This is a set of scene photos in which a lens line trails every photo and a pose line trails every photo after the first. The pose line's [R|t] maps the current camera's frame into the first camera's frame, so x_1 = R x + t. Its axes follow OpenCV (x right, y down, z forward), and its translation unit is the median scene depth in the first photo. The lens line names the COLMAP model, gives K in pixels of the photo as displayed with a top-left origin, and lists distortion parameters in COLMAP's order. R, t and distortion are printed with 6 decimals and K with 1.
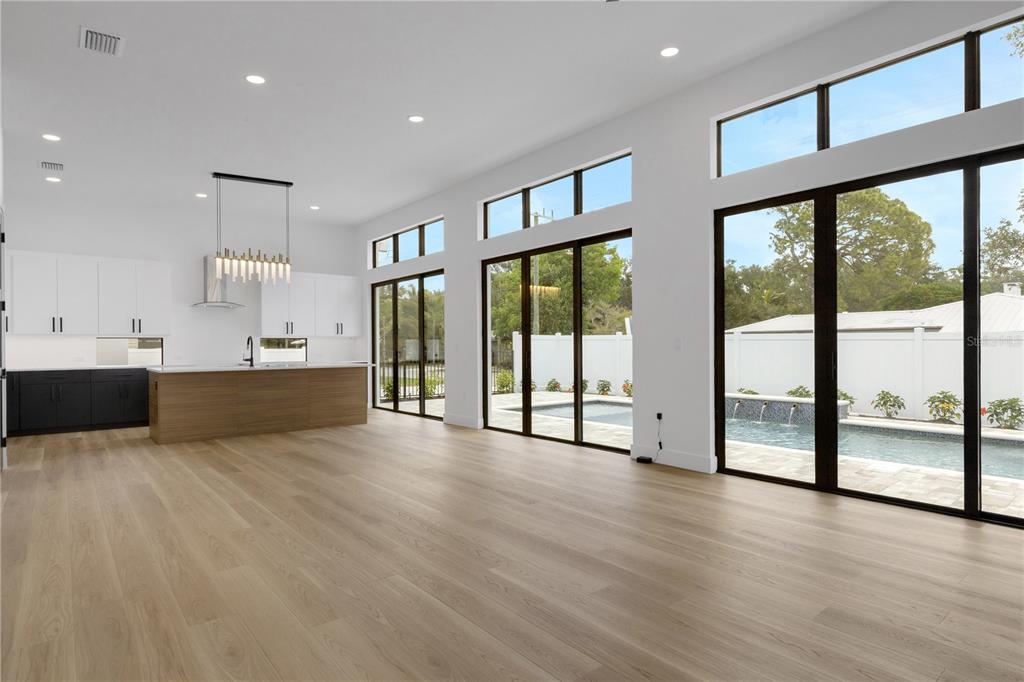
lens RADIAL K [[556.7, 0, 510.4], [0, 556.7, 346.0], [0, 0, 1]] dist [-0.000767, 0.000439]
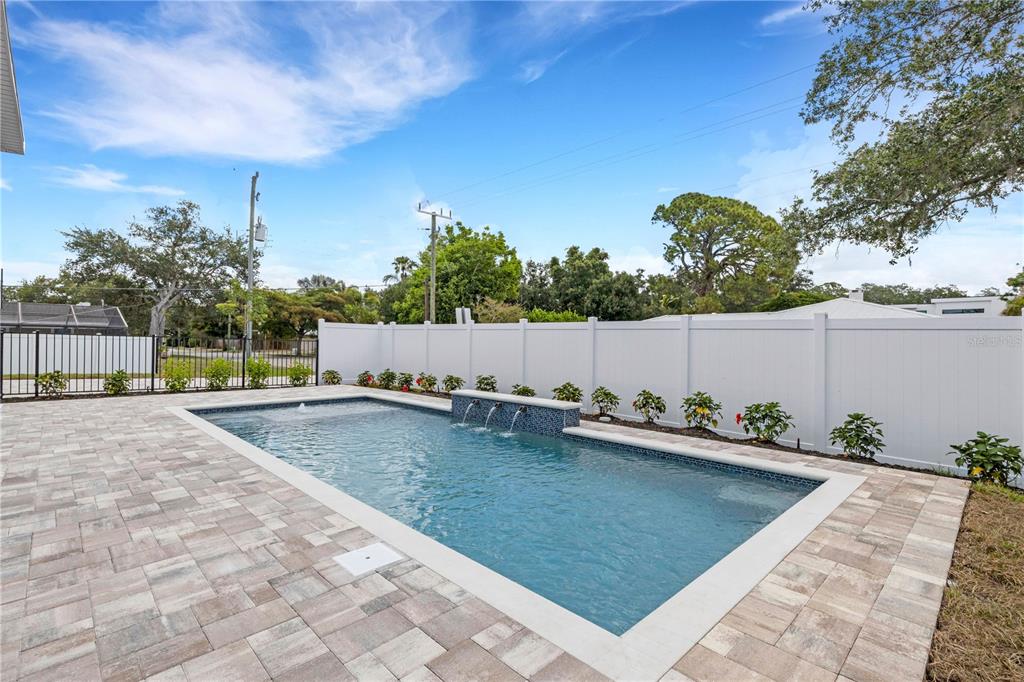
lens RADIAL K [[476.7, 0, 512.0], [0, 476.7, 341.0], [0, 0, 1]] dist [0.000951, 0.000288]
pose [[0.996769, 0.017895, 0.078304, 0.452291], [-0.017647, 0.999837, -0.003855, 0.014217], [-0.078360, 0.002461, 0.996922, 0.331579]]
